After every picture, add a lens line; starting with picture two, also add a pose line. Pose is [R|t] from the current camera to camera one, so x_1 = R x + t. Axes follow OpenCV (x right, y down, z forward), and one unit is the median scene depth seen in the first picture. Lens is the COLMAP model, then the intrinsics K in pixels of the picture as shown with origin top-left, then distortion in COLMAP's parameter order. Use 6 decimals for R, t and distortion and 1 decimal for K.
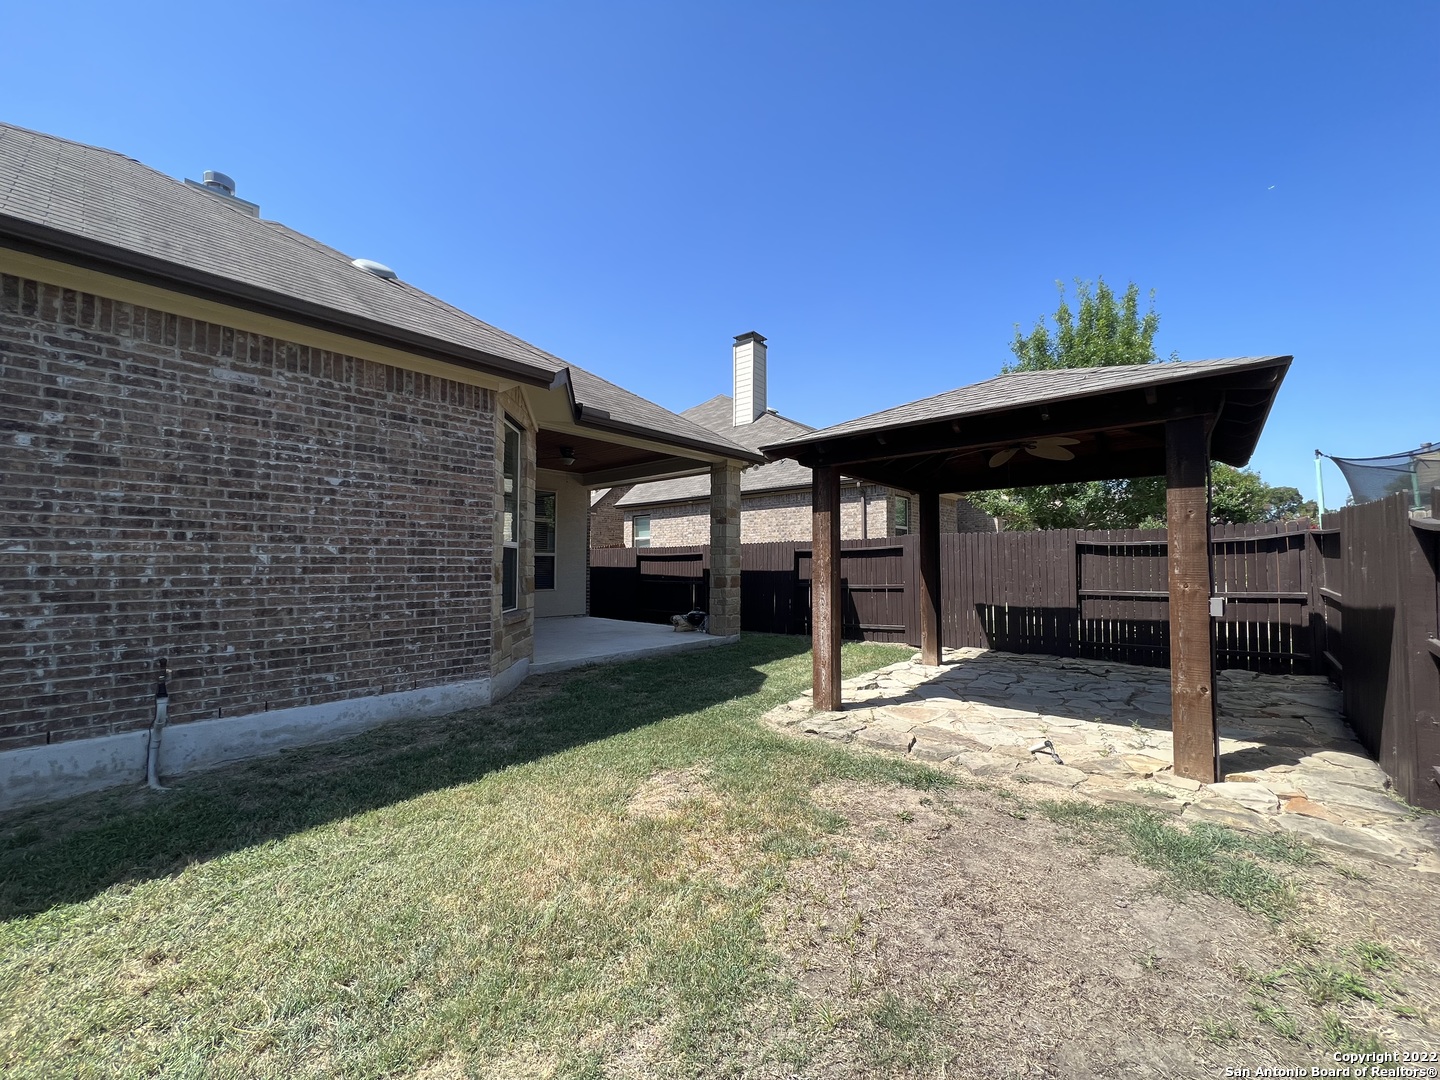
lens RADIAL K [[573.7, 0, 723.9], [0, 573.7, 540.4], [0, 0, 1]] dist [-0.001268, 0.000213]
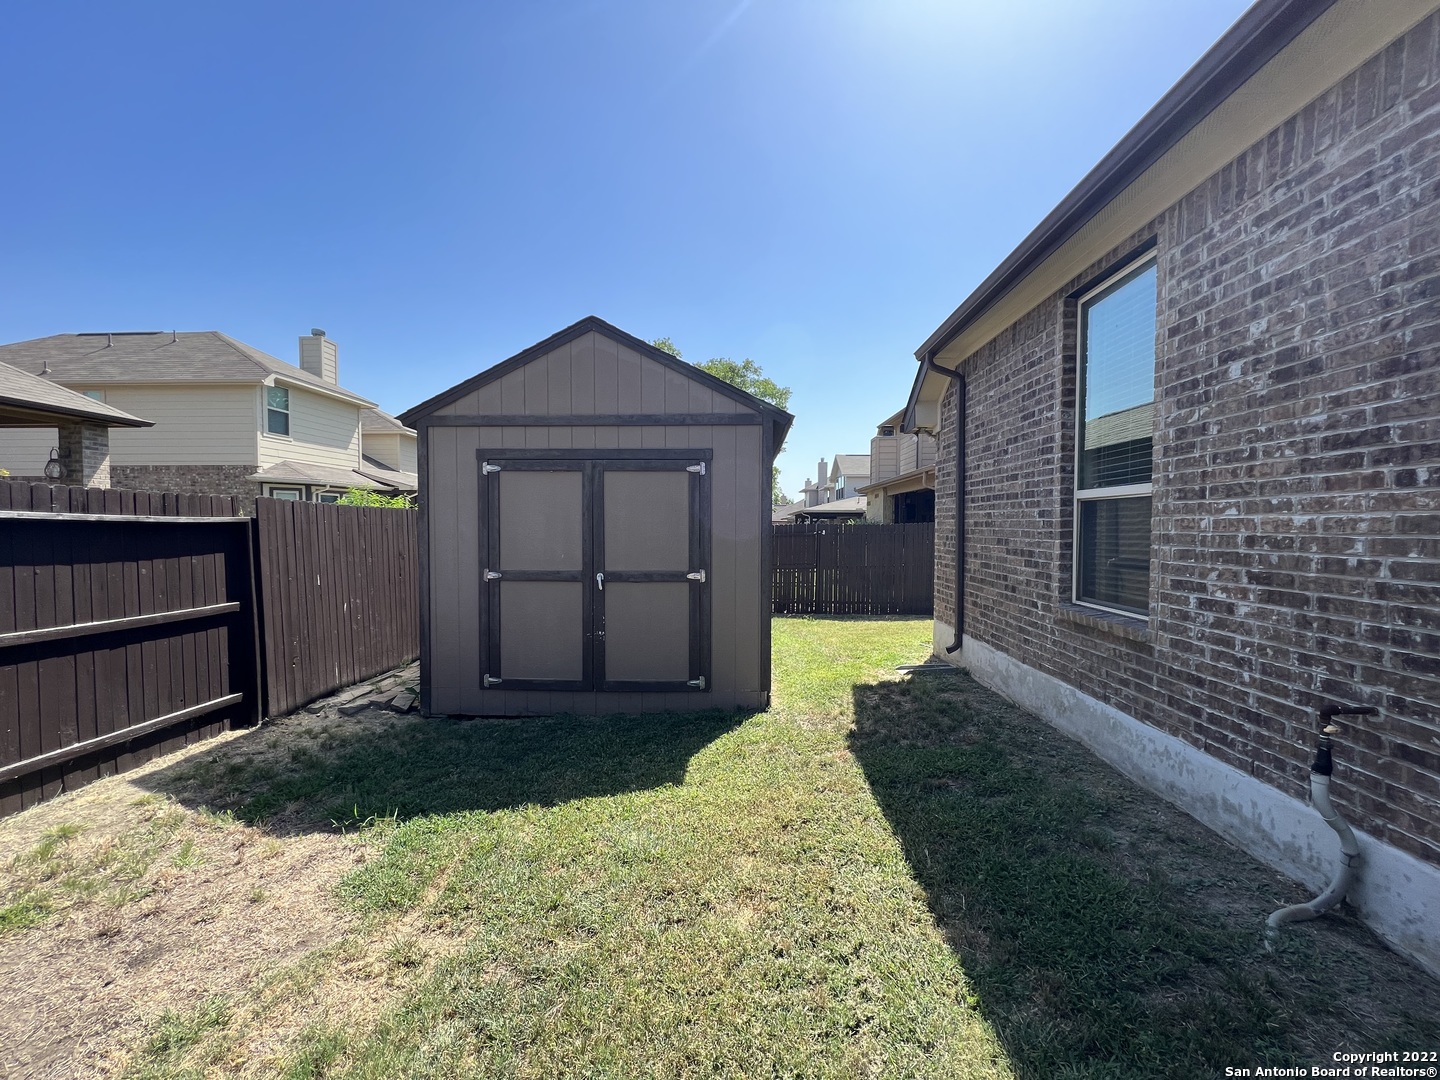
lens RADIAL K [[573.7, 0, 724.4], [0, 573.7, 547.2], [0, 0, 1]] dist [-0.001268, 0.000213]
pose [[-0.781926, 0.025438, -0.622852, -0.184820], [0.027971, 0.999592, 0.005711, 0.035565], [0.622743, -0.012956, -0.782319, 1.096132]]
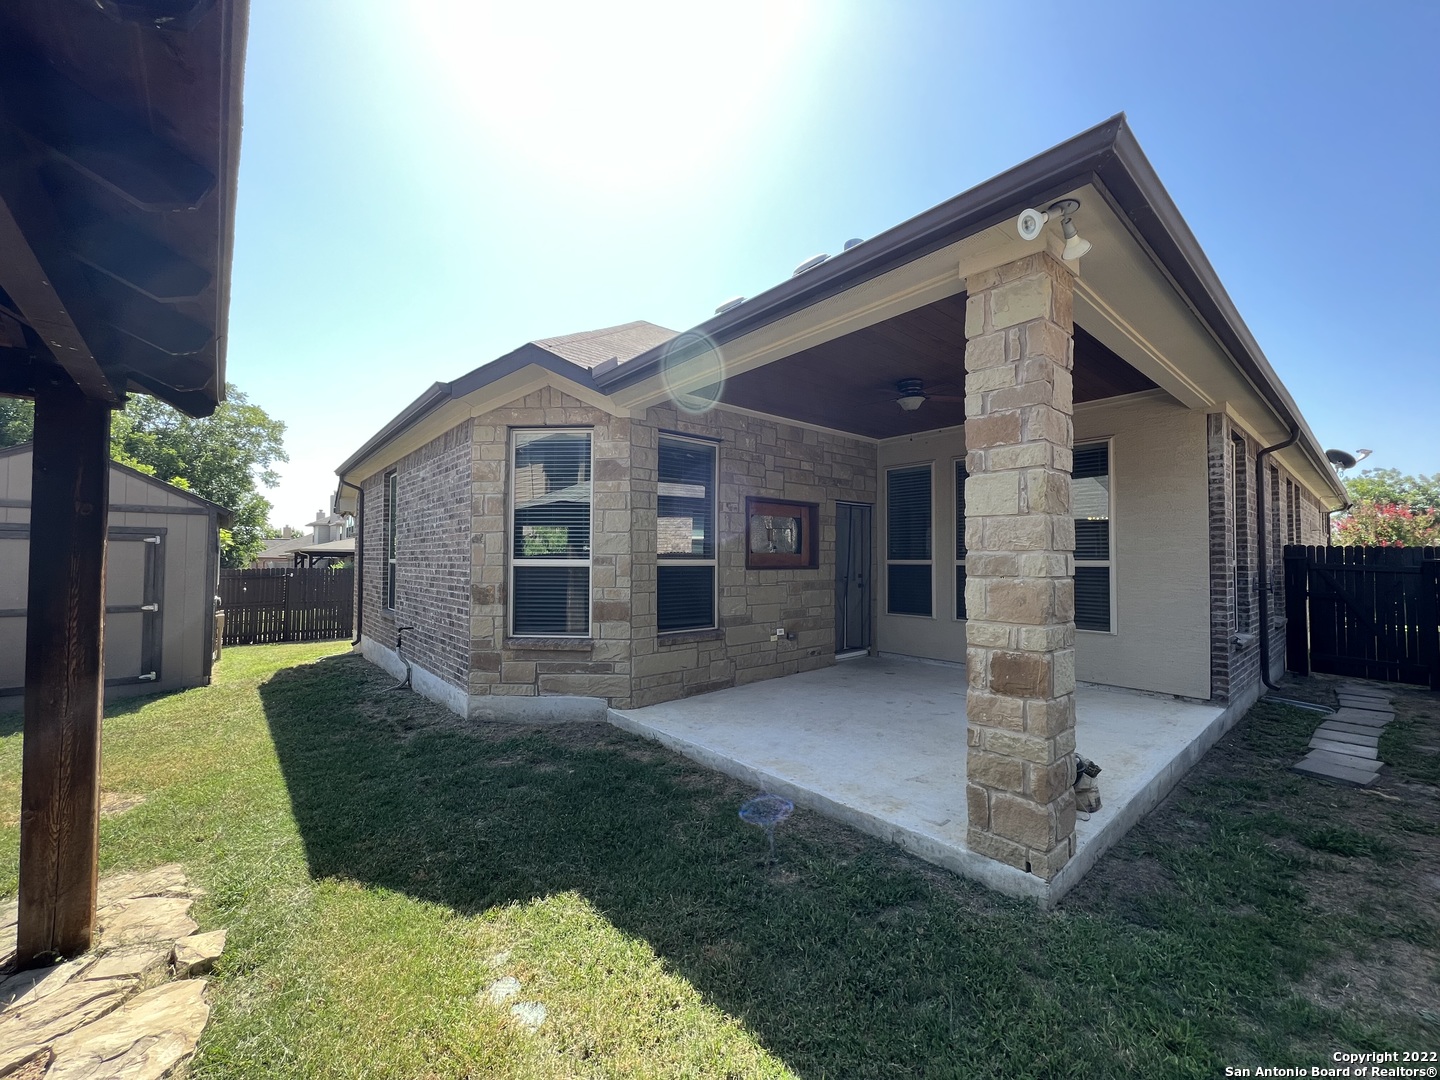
lens RADIAL K [[573.7, 0, 726.0], [0, 573.7, 544.5], [0, 0, 1]] dist [-0.001268, 0.000213]
pose [[-0.148264, -0.029166, -0.988518, 0.876140], [0.040152, 0.998563, -0.035484, 0.036646], [0.988132, -0.044952, -0.146880, 2.508653]]
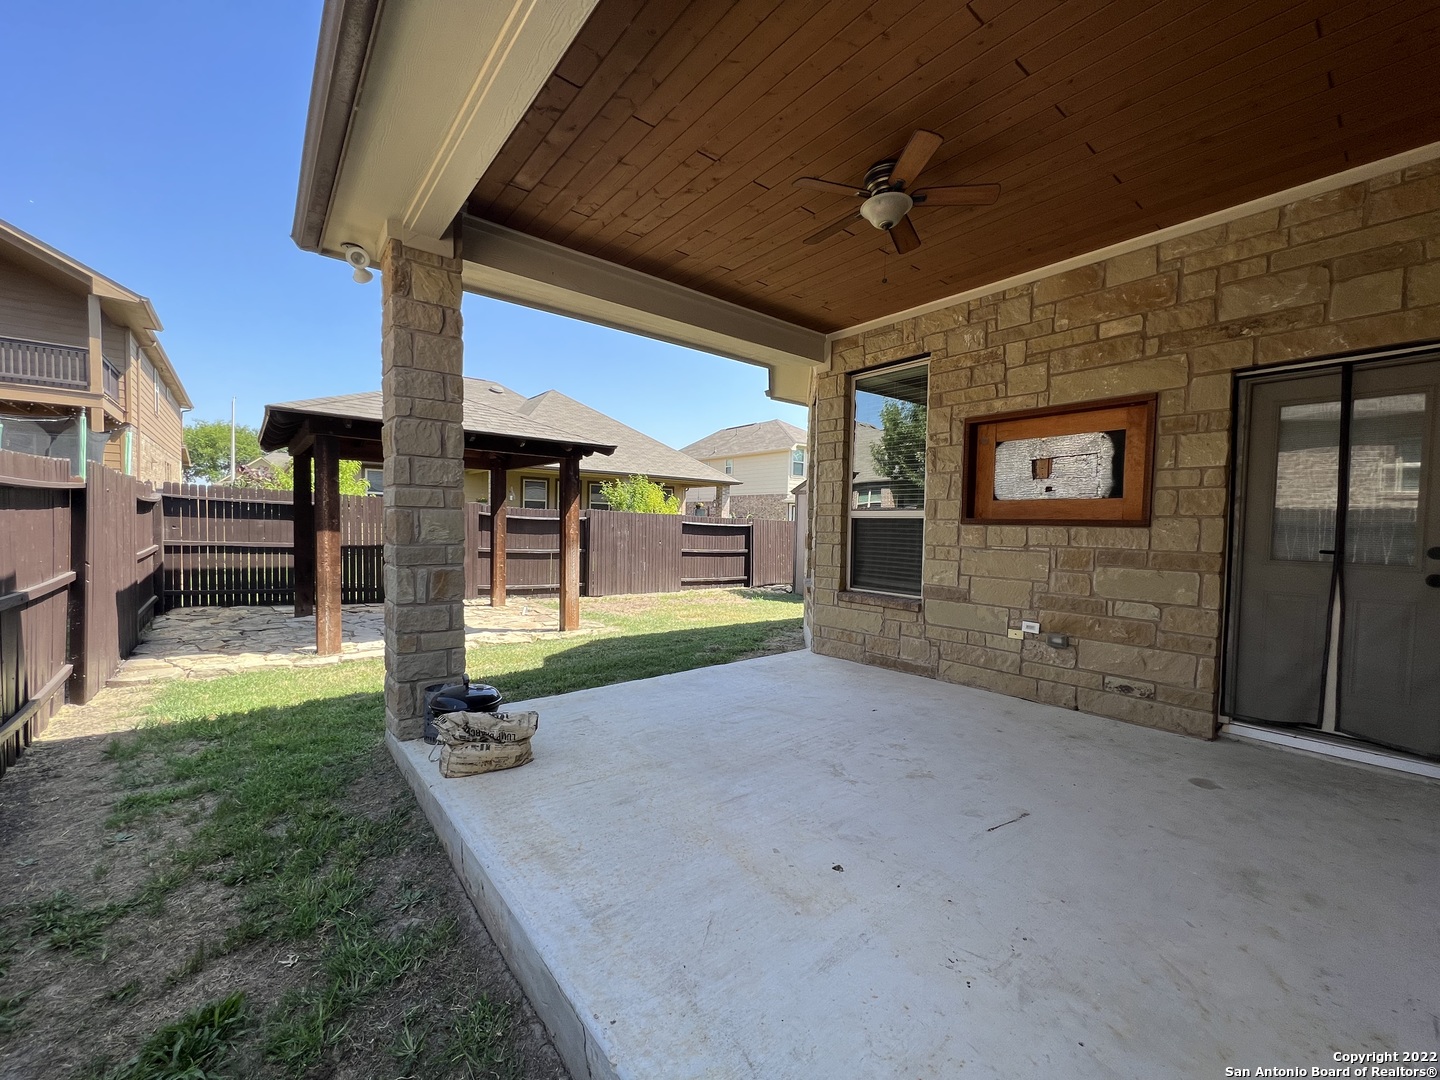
lens RADIAL K [[573.7, 0, 721.6], [0, 573.7, 545.4], [0, 0, 1]] dist [-0.001268, 0.000213]
pose [[-0.983996, -0.026252, 0.176244, -0.700956], [-0.027438, 0.999614, -0.004295, 0.126176], [-0.176063, -0.009062, -0.984337, 3.709002]]
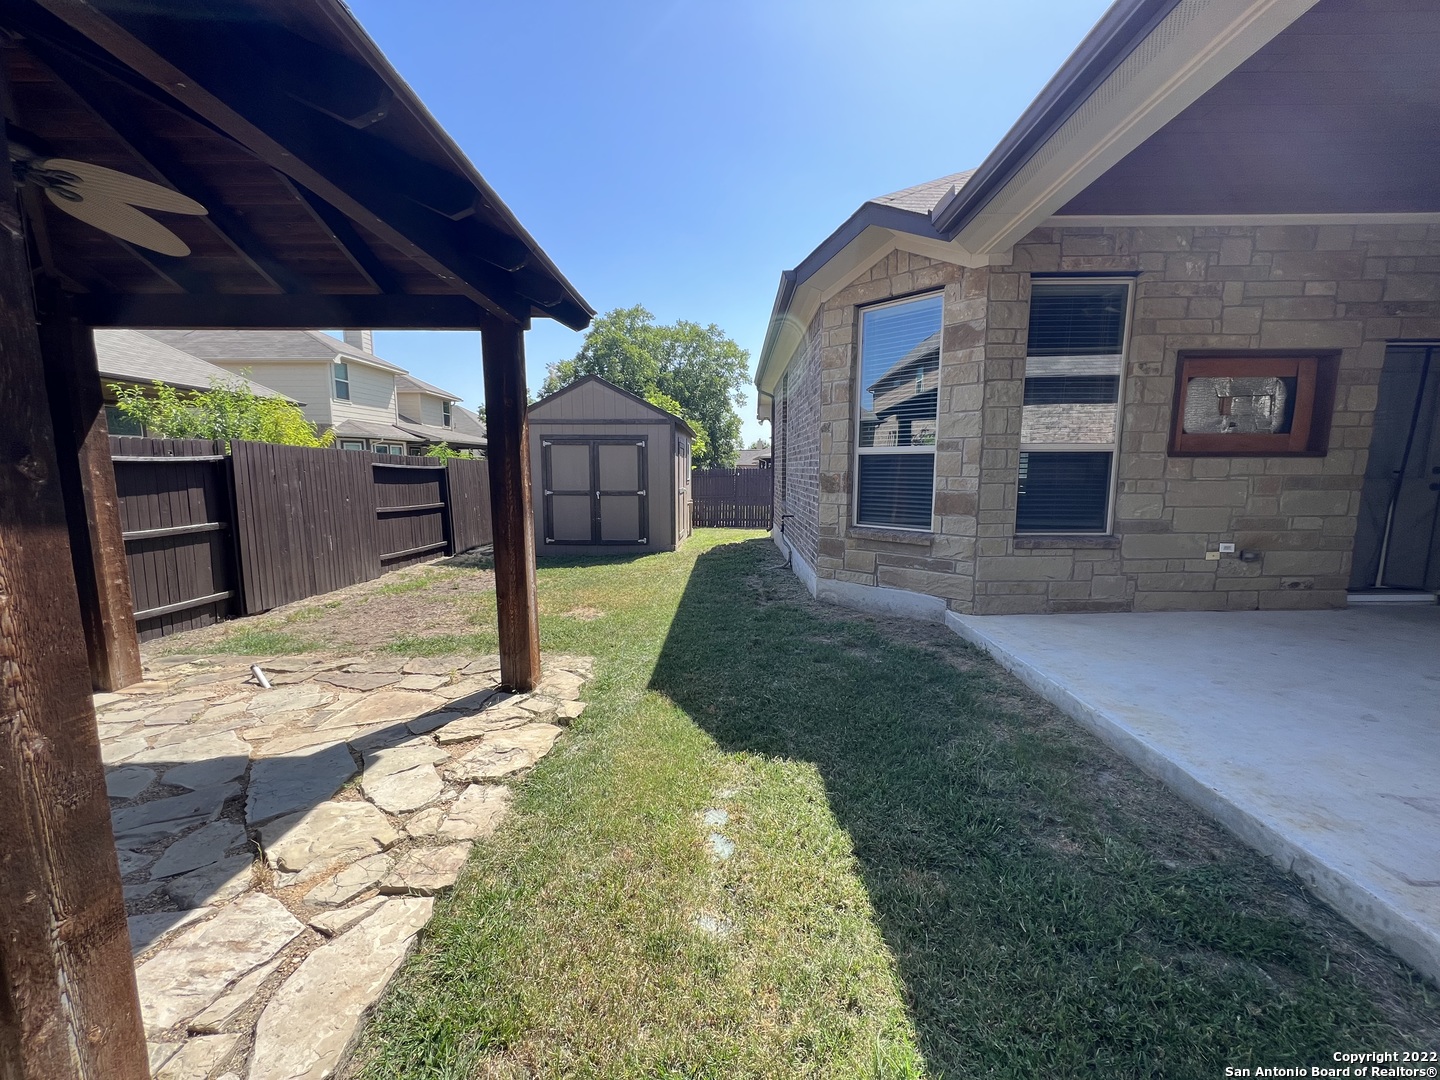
lens RADIAL K [[573.7, 0, 722.1], [0, 573.7, 545.4], [0, 0, 1]] dist [-0.001268, 0.000213]
pose [[-0.767814, 0.086477, -0.634809, 0.679639], [0.028757, 0.994502, 0.100695, 0.096762], [0.640027, 0.059060, -0.766079, 2.668658]]
